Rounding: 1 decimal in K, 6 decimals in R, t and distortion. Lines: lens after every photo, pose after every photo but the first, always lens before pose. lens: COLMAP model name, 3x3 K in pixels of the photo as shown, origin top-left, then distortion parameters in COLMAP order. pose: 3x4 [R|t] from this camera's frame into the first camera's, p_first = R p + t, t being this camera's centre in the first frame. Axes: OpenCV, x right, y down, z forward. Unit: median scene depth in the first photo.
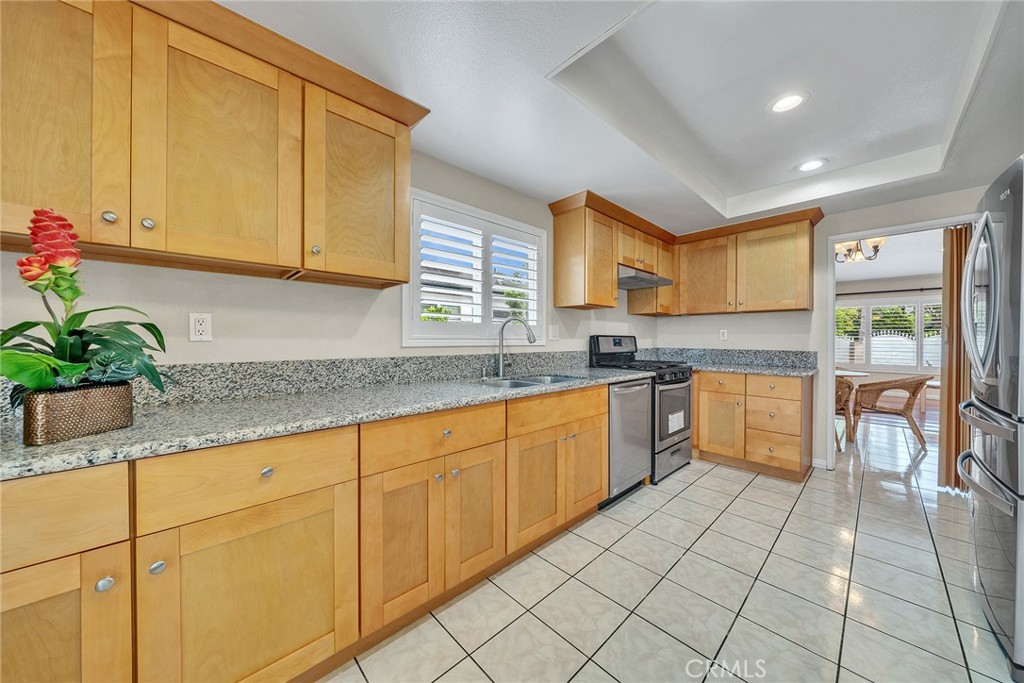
lens RADIAL K [[345.8, 0, 509.5], [0, 345.8, 340.0], [0, 0, 1]] dist [-0.005166, 0.000009]
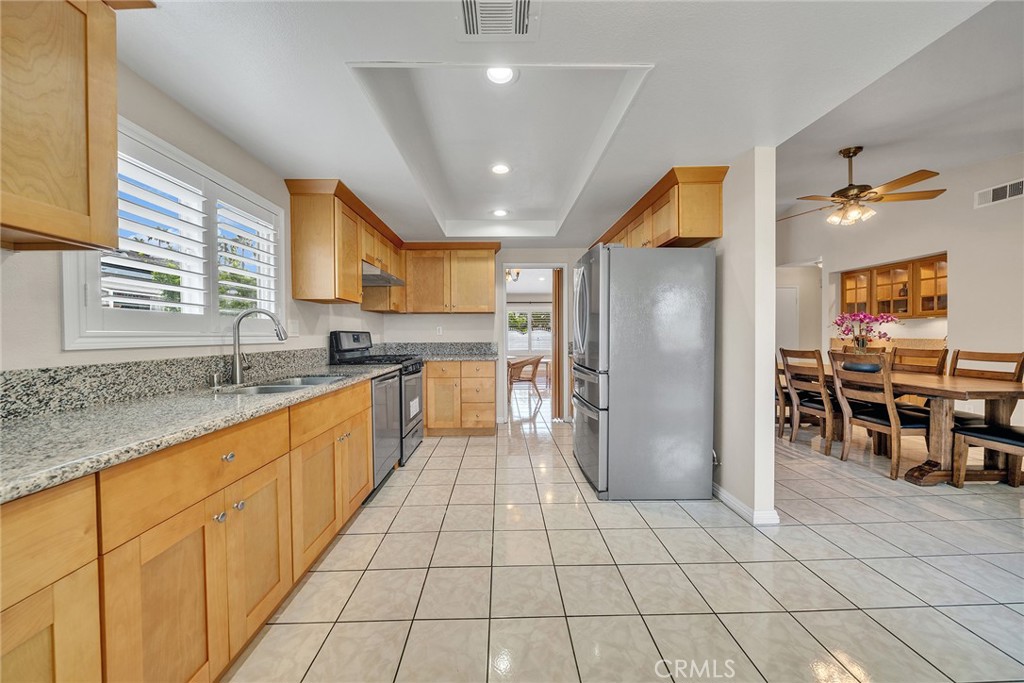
lens RADIAL K [[345.8, 0, 509.5], [0, 345.8, 340.0], [0, 0, 1]] dist [-0.005166, 0.000009]
pose [[0.664387, -0.018778, 0.747153, -0.184700], [0.010214, 0.999819, 0.016045, 0.000241], [-0.747319, -0.003029, 0.664459, 0.010656]]
